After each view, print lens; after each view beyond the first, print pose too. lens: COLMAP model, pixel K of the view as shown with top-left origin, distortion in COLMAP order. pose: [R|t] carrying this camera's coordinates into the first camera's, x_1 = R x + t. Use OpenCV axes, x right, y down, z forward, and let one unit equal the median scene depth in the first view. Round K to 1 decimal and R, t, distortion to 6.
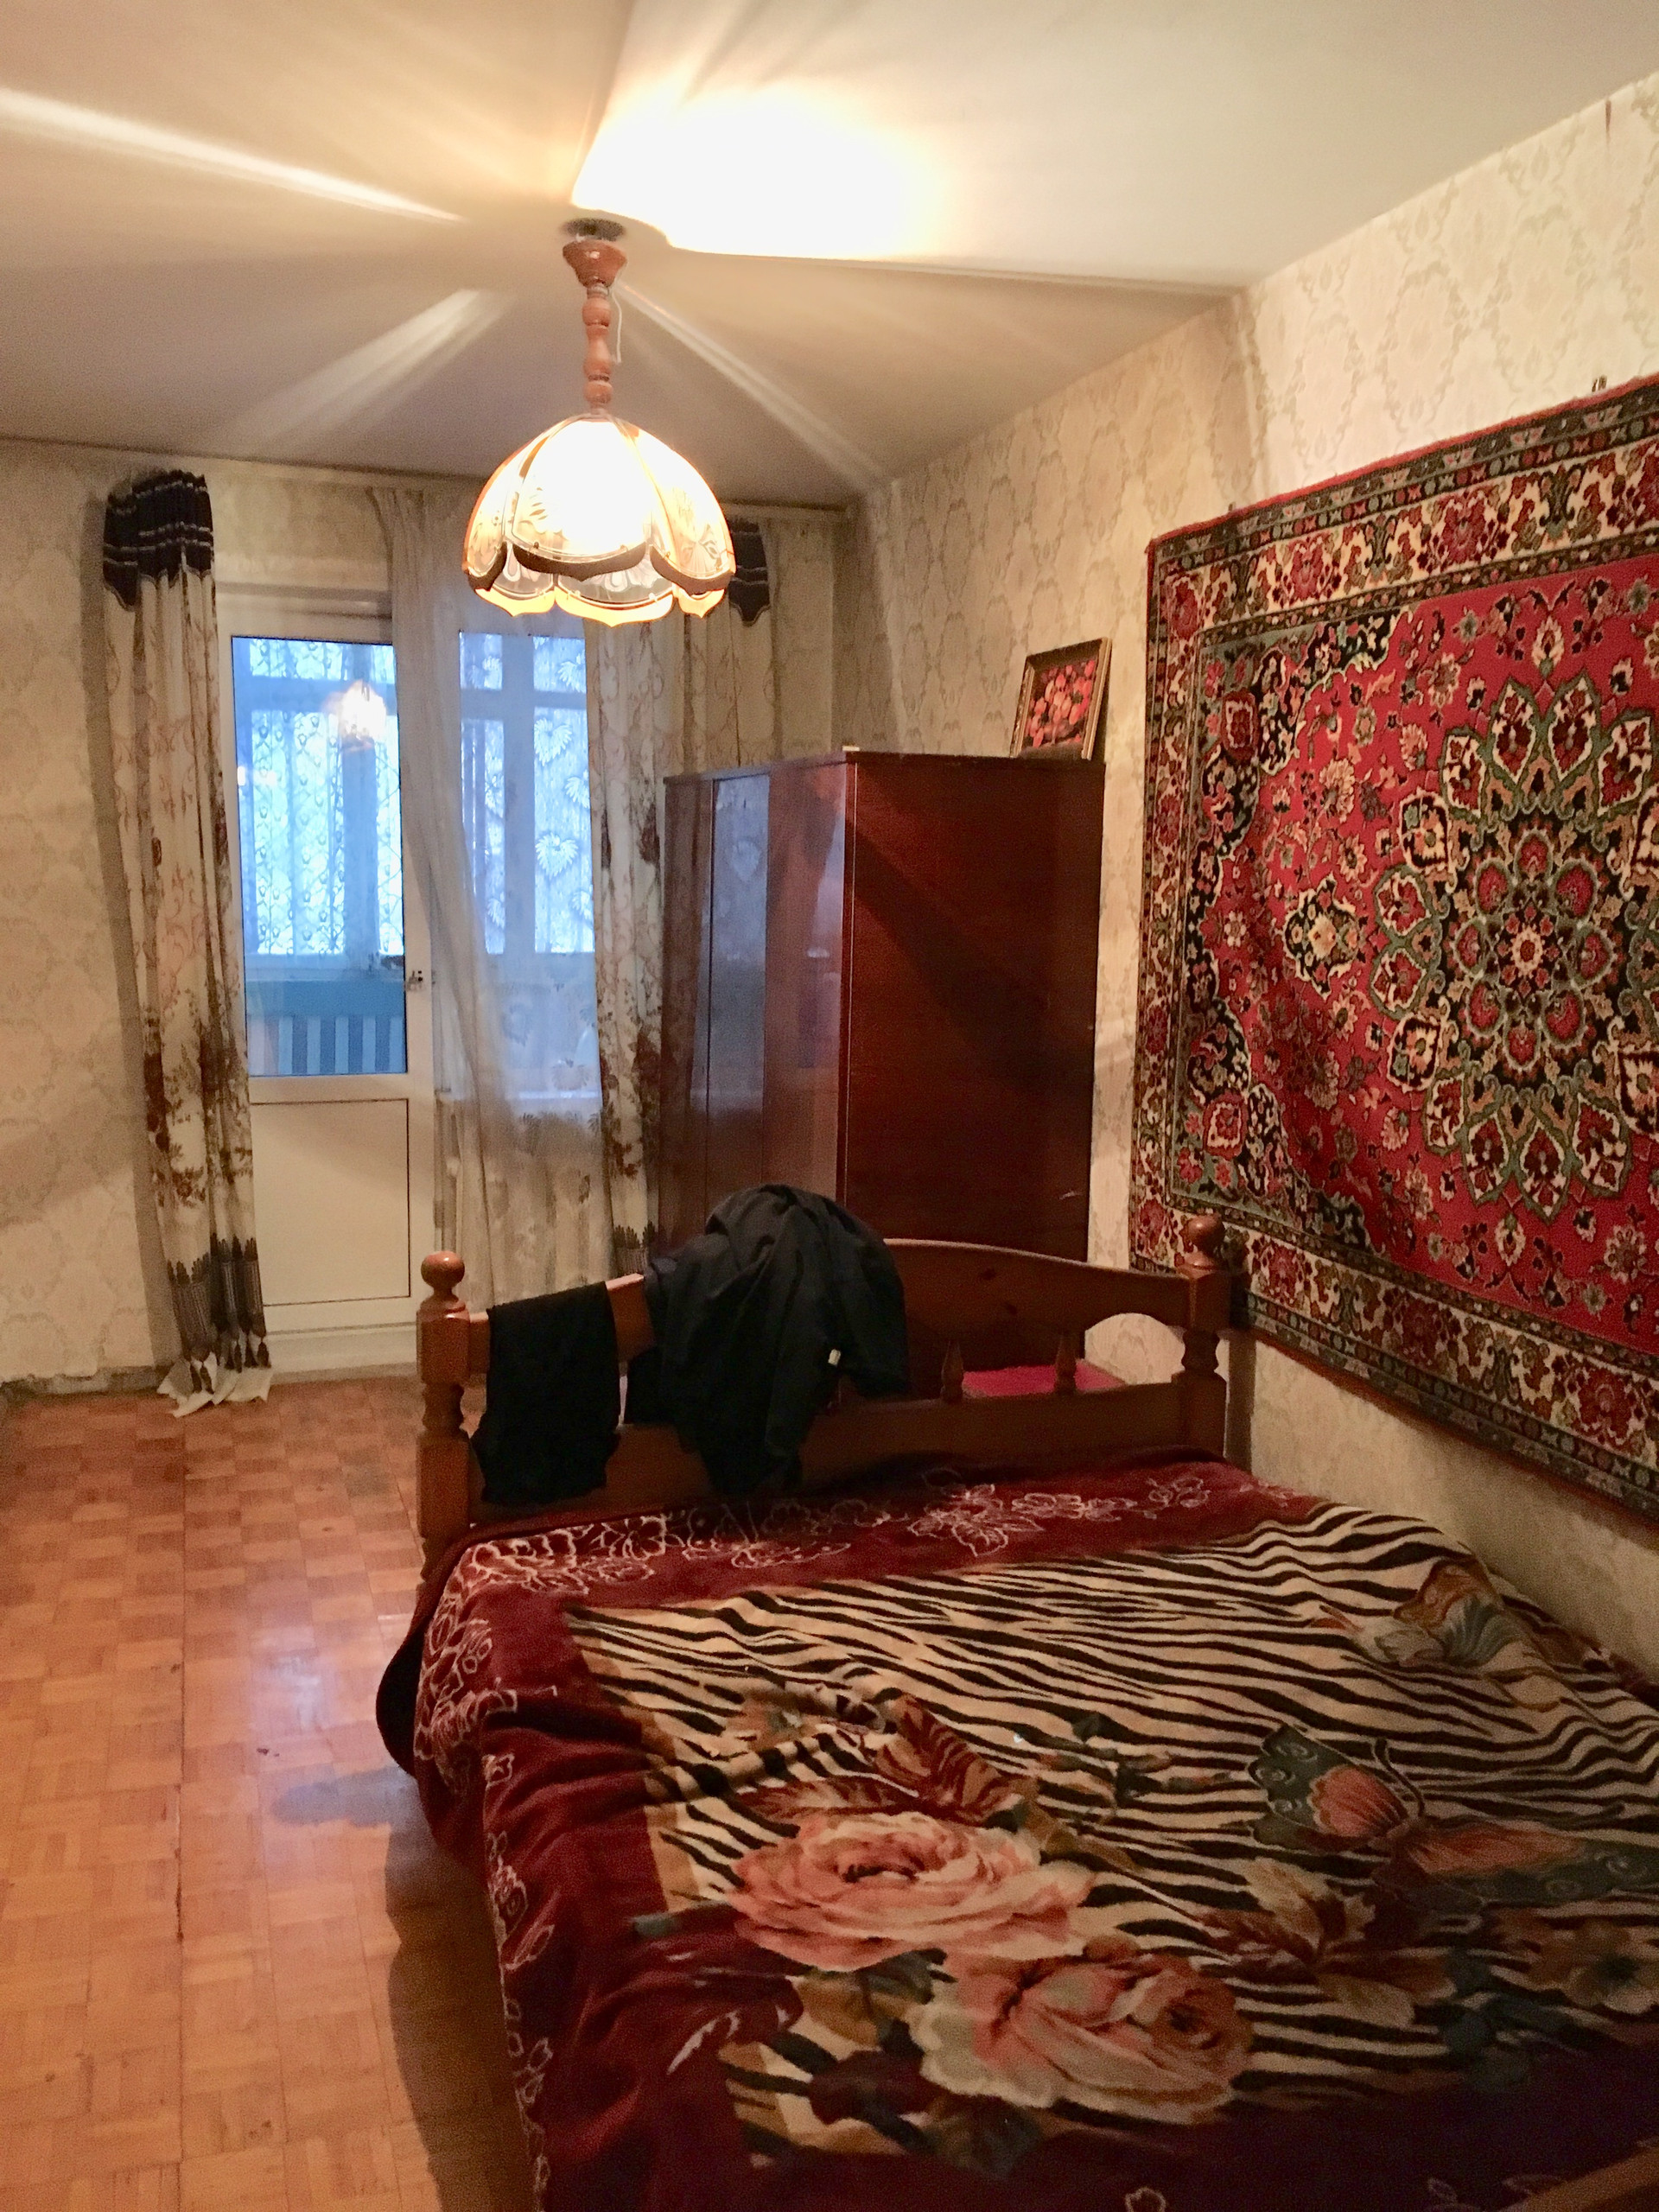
lens RADIAL K [[1853.8, 0, 822.8], [0, 1853.8, 1110.1], [0, 0, 1]] dist [0.104052, -0.145819]
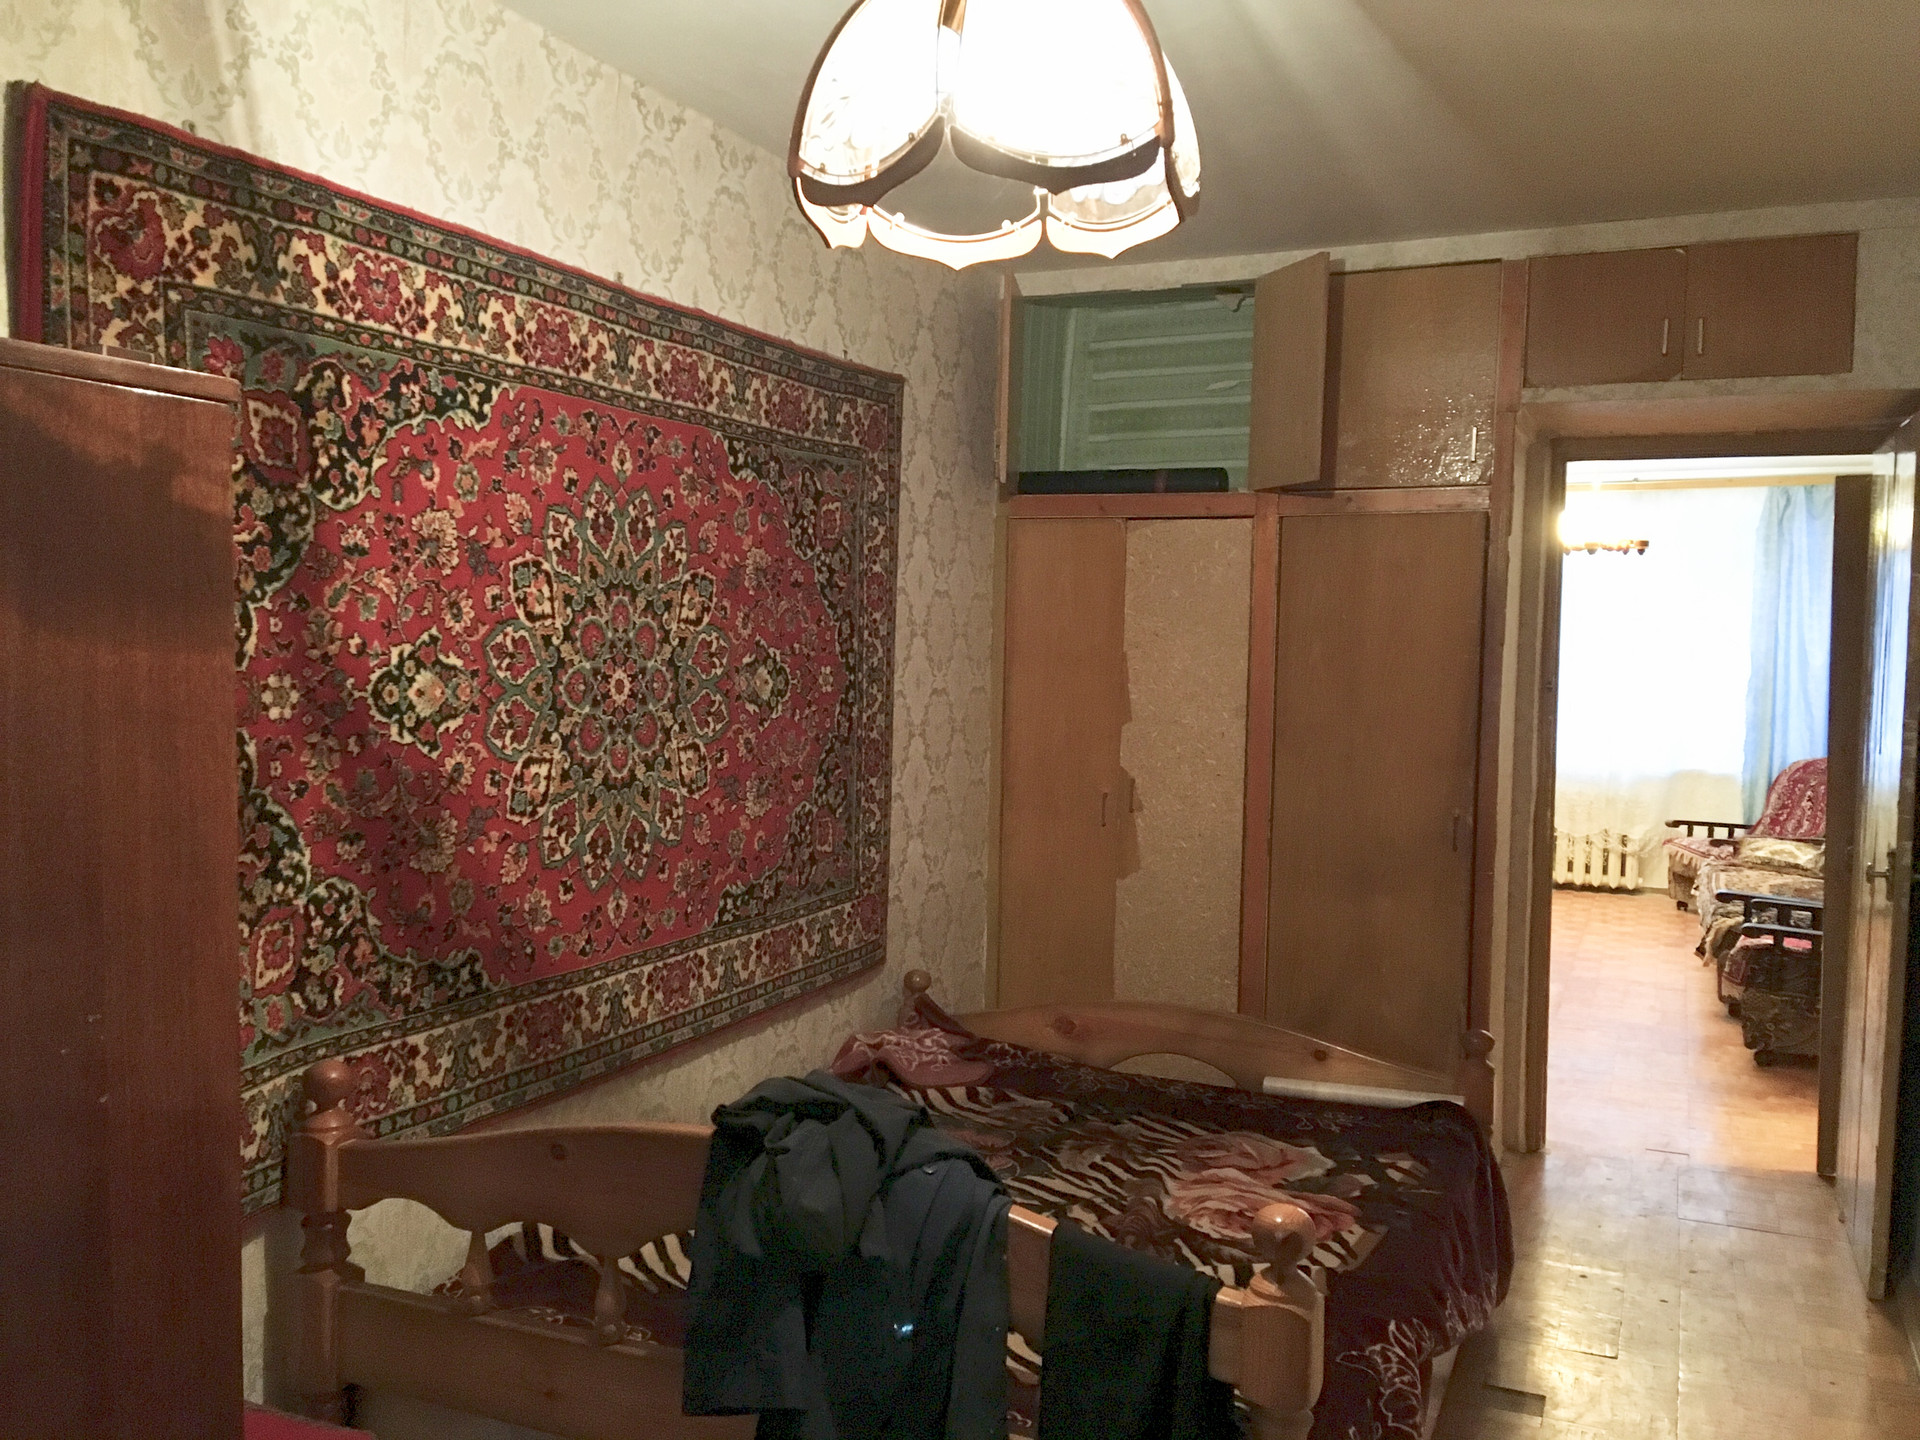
lens RADIAL K [[1609.1, 0, 956.4], [0, 1609.1, 726.8], [0, 0, 1]] dist [0.104052, -0.145819]
pose [[-0.736042, -0.059732, 0.674296, -0.526457], [0.067157, 0.984742, 0.160540, -0.206929], [-0.673597, 0.163448, -0.720800, 1.540087]]
